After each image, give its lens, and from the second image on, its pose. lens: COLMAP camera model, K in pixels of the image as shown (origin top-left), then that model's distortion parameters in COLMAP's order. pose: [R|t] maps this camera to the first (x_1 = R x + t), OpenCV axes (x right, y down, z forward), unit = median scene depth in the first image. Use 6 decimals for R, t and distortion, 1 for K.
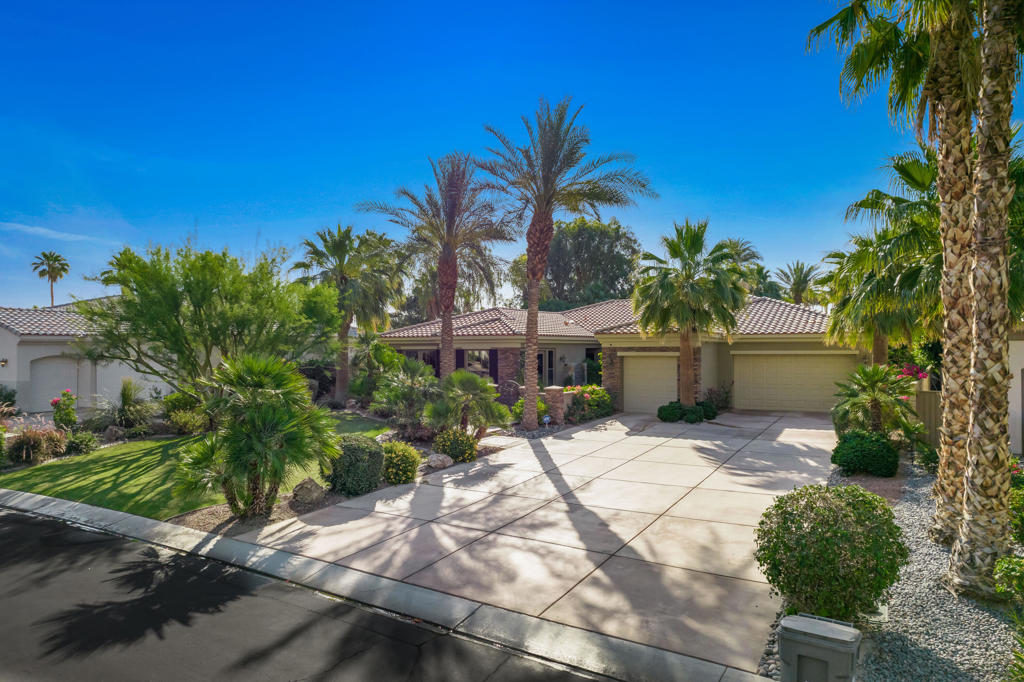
lens RADIAL K [[658.7, 0, 512.0], [0, 658.7, 341.0], [0, 0, 1]] dist [-0.082008, 0.079561]
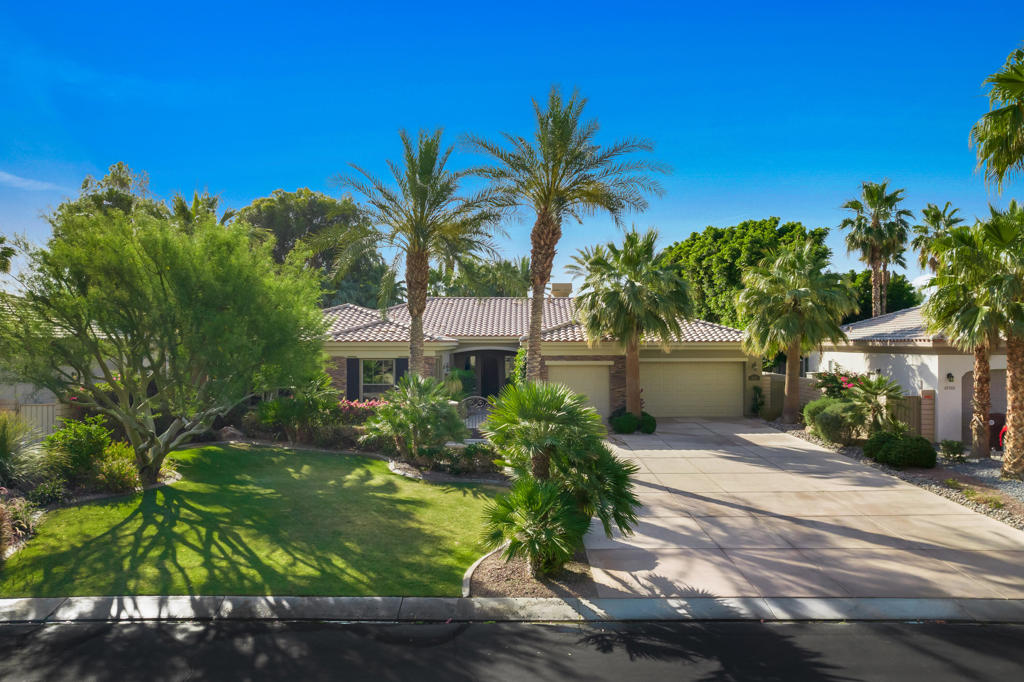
lens RADIAL K [[791.7, 0, 504.1], [0, 791.7, 335.9], [0, 0, 1]] dist [-0.043353, 0.008083]
pose [[0.867738, 0.005282, 0.496994, -0.502211], [-0.006266, 0.999980, 0.000311, -0.020587], [-0.496983, -0.003384, 0.867754, 0.073075]]
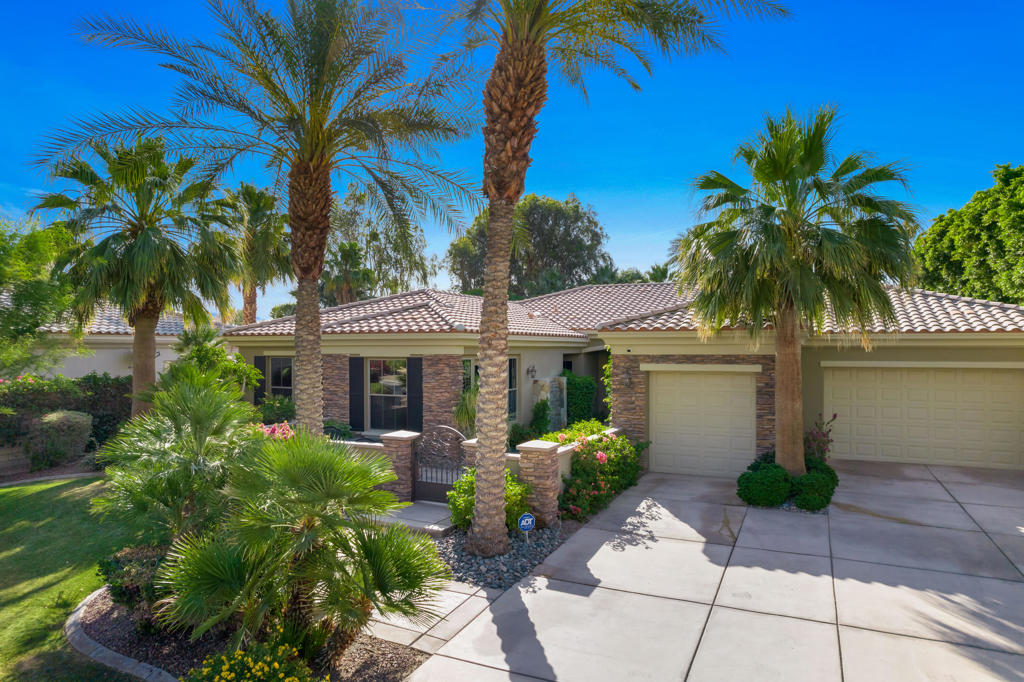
lens RADIAL K [[658.7, 0, 512.0], [0, 658.7, 341.0], [0, 0, 1]] dist [-0.082008, 0.079561]
pose [[0.995383, 0.004421, 0.095882, 0.000670], [-0.004395, 0.999990, -0.000473, -0.001855], [-0.095883, 0.000049, 0.995393, 0.525462]]
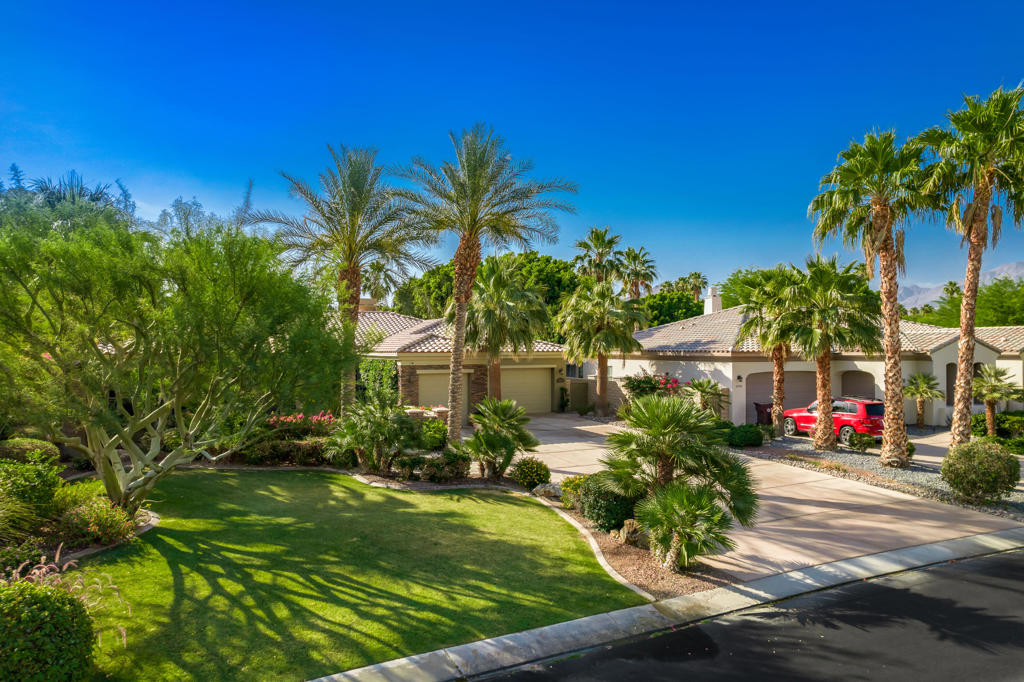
lens RADIAL K [[658.7, 0, 512.0], [0, 658.7, 341.0], [0, 0, 1]] dist [-0.082008, 0.079561]
pose [[0.553331, 0.008372, 0.832920, -0.693737], [-0.009018, 0.999951, -0.004060, -0.028740], [-0.832913, -0.005265, 0.553379, 0.351214]]
